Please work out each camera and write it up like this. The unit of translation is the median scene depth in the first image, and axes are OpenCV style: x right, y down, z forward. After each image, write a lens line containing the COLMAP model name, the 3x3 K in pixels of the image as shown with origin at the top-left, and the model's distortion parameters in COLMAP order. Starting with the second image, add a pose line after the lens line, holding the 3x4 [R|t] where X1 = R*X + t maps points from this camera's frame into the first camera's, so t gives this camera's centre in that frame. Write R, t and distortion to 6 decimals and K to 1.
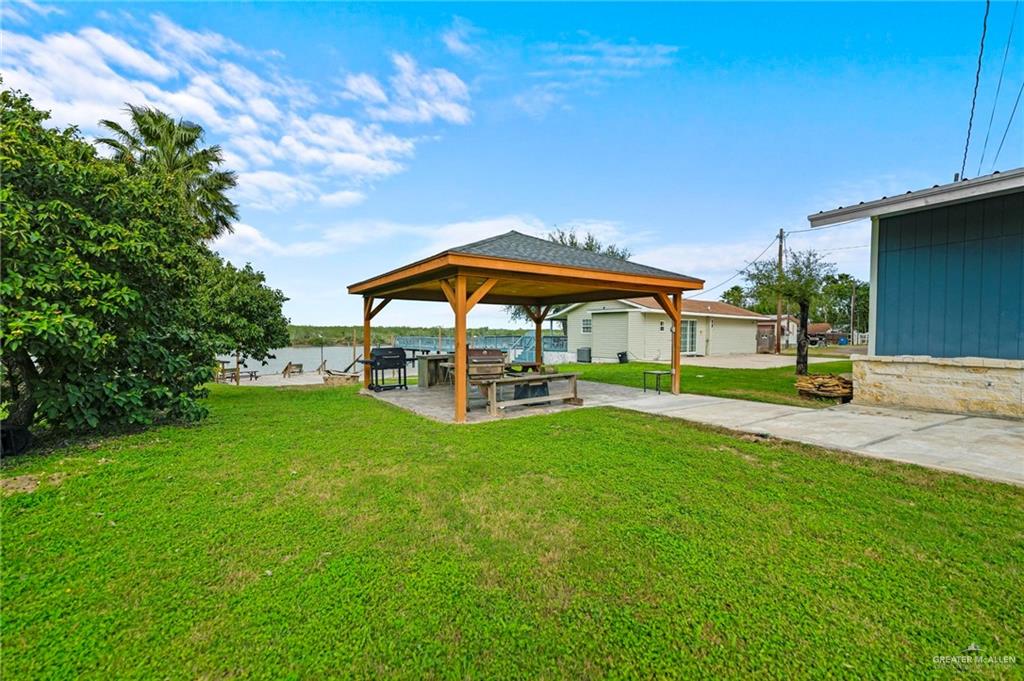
lens RADIAL K [[419.5, 0, 511.7], [0, 419.5, 340.4], [0, 0, 1]] dist [-0.001907, -0.000754]
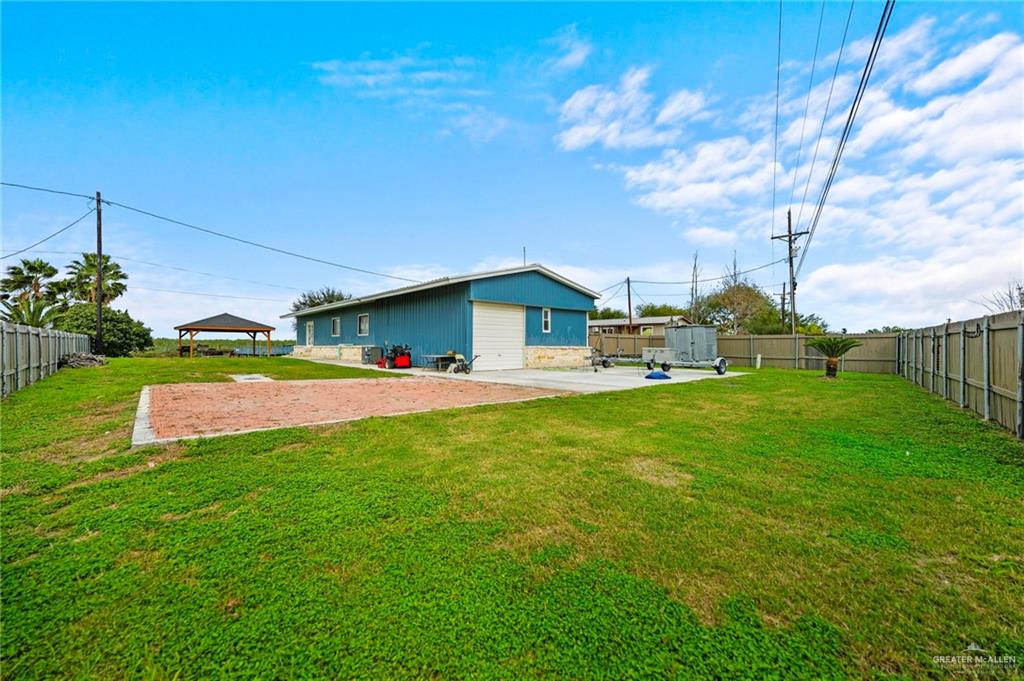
lens RADIAL K [[419.5, 0, 512.3], [0, 419.5, 344.7], [0, 0, 1]] dist [-0.001907, -0.000754]
pose [[0.976780, 0.004651, 0.214196, 1.451824], [-0.000326, 0.999795, -0.020225, 0.070095], [-0.214246, 0.019686, 0.976581, -2.681558]]
